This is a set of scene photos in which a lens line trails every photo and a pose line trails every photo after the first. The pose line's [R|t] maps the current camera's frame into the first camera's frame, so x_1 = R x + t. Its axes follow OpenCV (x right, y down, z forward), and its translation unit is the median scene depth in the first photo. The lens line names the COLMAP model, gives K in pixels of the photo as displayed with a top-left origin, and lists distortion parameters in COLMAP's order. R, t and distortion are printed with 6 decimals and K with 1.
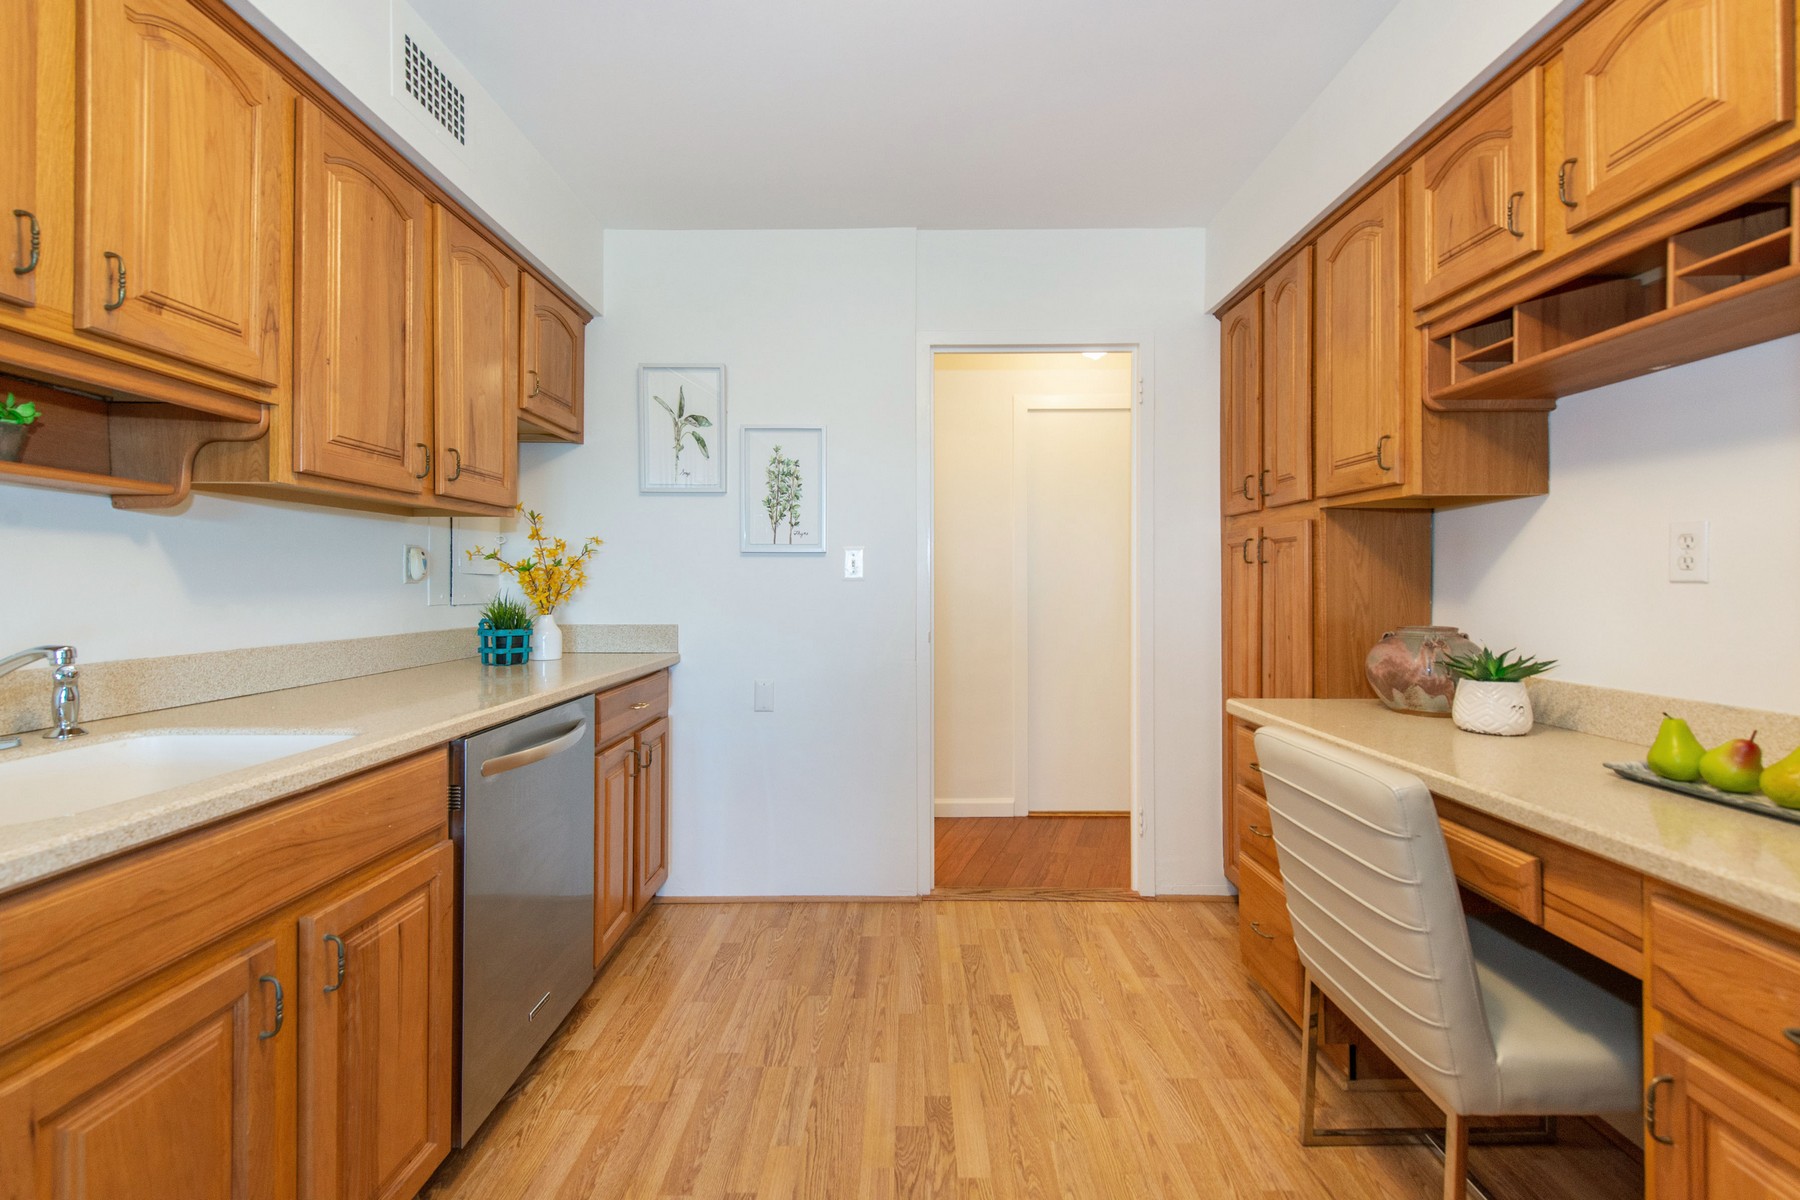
lens RADIAL K [[765.2, 0, 905.1], [0, 765.2, 573.0], [0, 0, 1]] dist [0.017910, 0.000055]
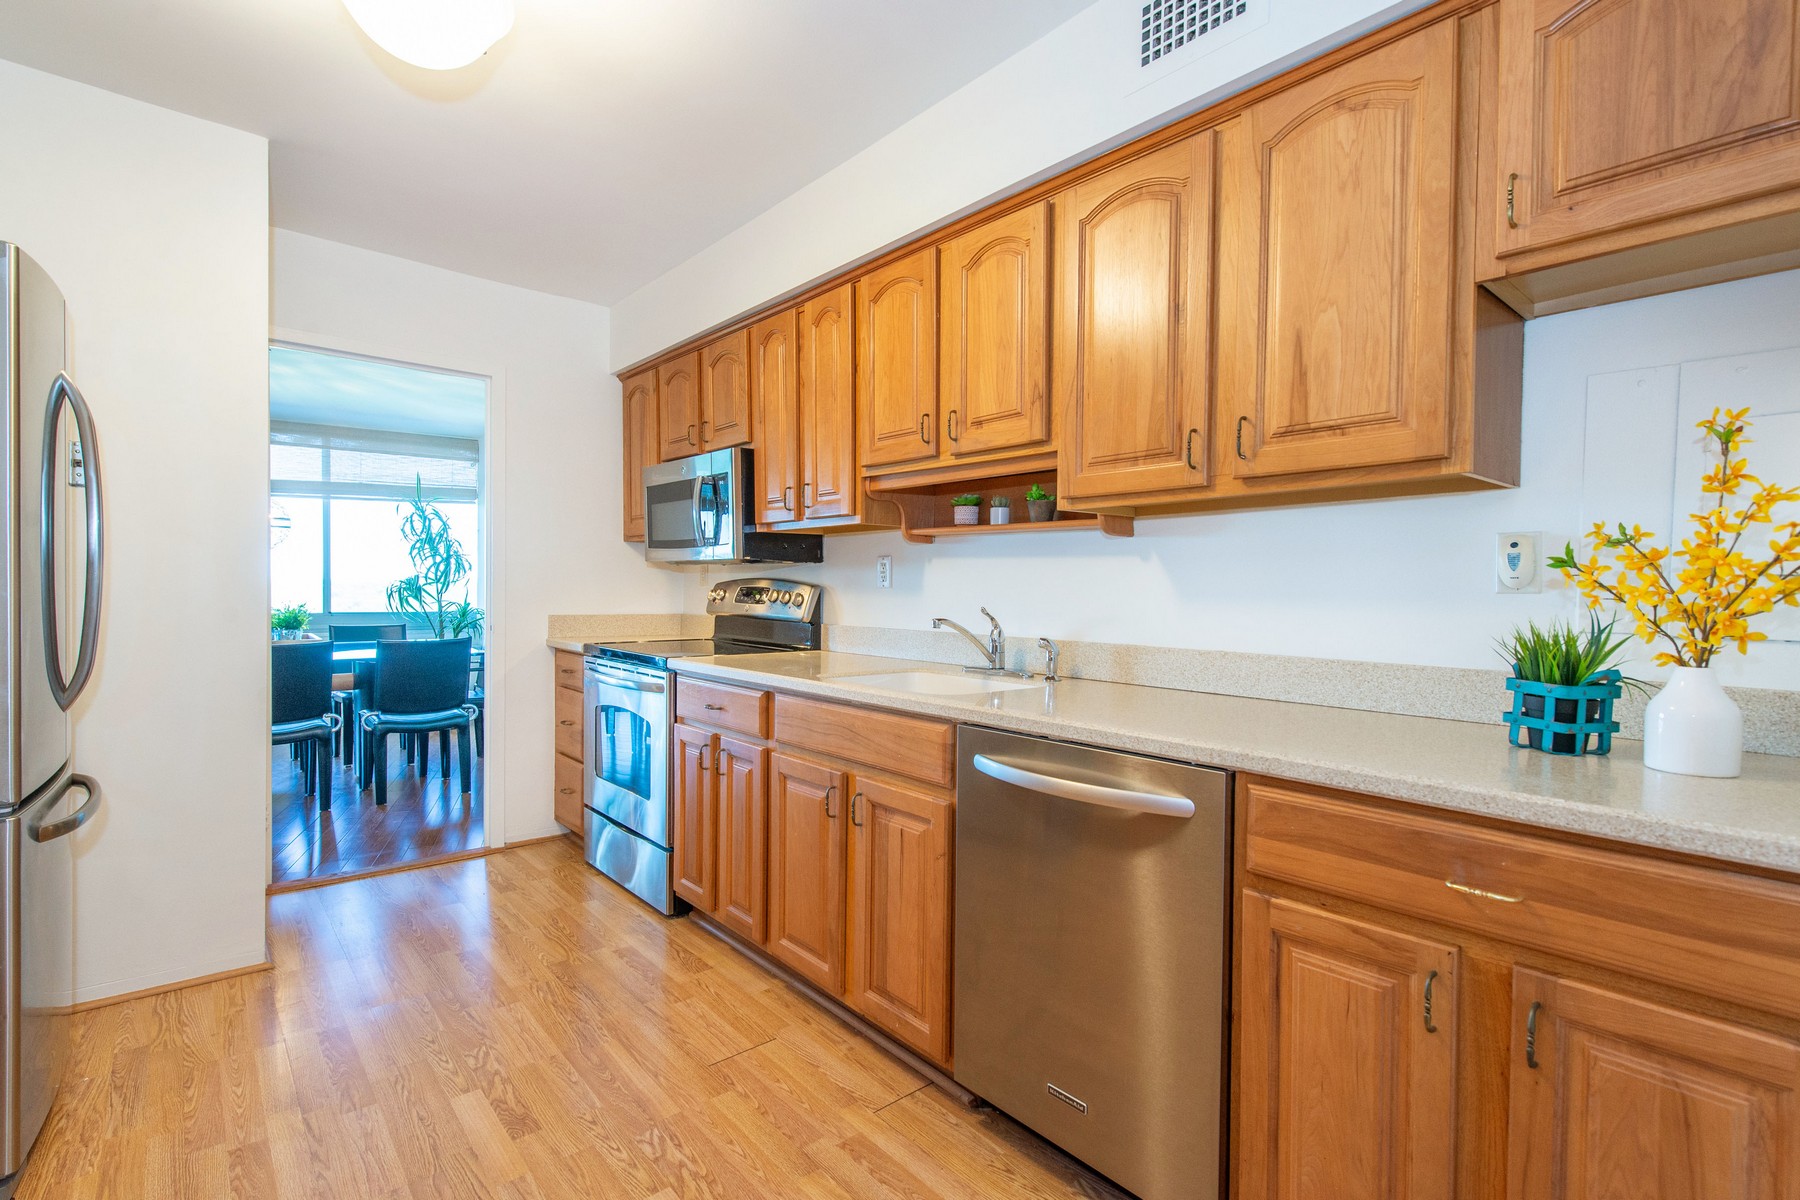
lens RADIAL K [[854.7, 0, 902.0], [0, 854.7, 596.5], [0, 0, 1]] dist [0.023153, -0.014760]
pose [[-0.750556, -0.005273, -0.660786, 0.267889], [-0.003306, 0.999986, -0.004225, 0.026860], [0.660798, -0.000987, -0.750563, 1.538169]]
